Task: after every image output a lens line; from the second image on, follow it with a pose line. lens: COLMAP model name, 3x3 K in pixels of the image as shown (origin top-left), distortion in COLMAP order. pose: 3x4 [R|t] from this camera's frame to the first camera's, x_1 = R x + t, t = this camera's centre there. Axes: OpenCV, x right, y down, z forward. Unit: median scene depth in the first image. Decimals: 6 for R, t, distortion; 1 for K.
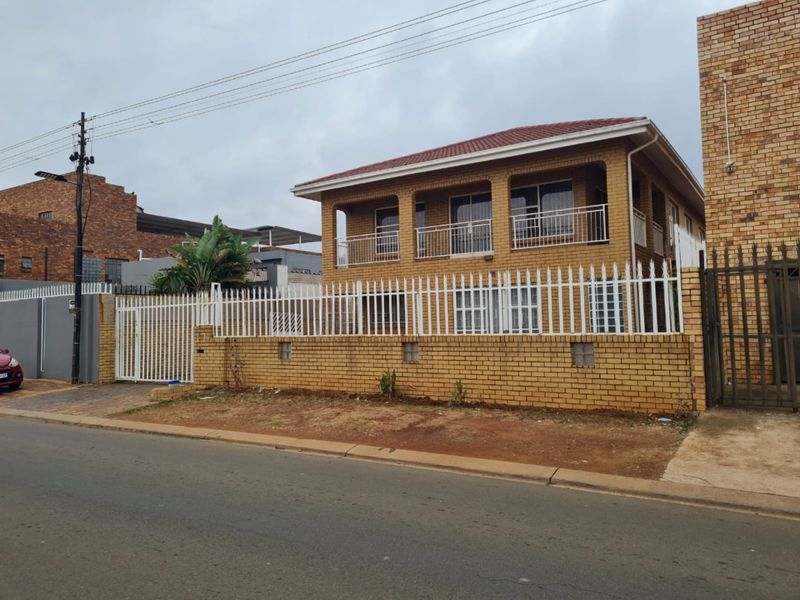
lens RADIAL K [[604.0, 0, 400.0], [0, 604.0, 300.0], [0, 0, 1]] dist [0.095747, -0.007269]
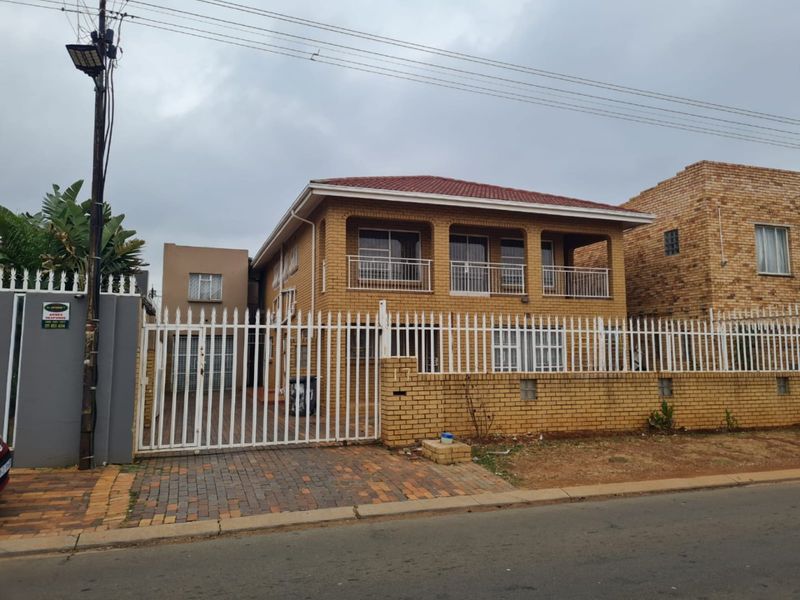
lens RADIAL K [[604.0, 0, 400.0], [0, 604.0, 300.0], [0, 0, 1]] dist [0.095747, -0.007269]
pose [[0.588830, 0.098772, 0.802199, -0.815262], [-0.035972, 0.994724, -0.096073, 0.039531], [-0.807456, 0.027714, 0.589276, 0.522160]]
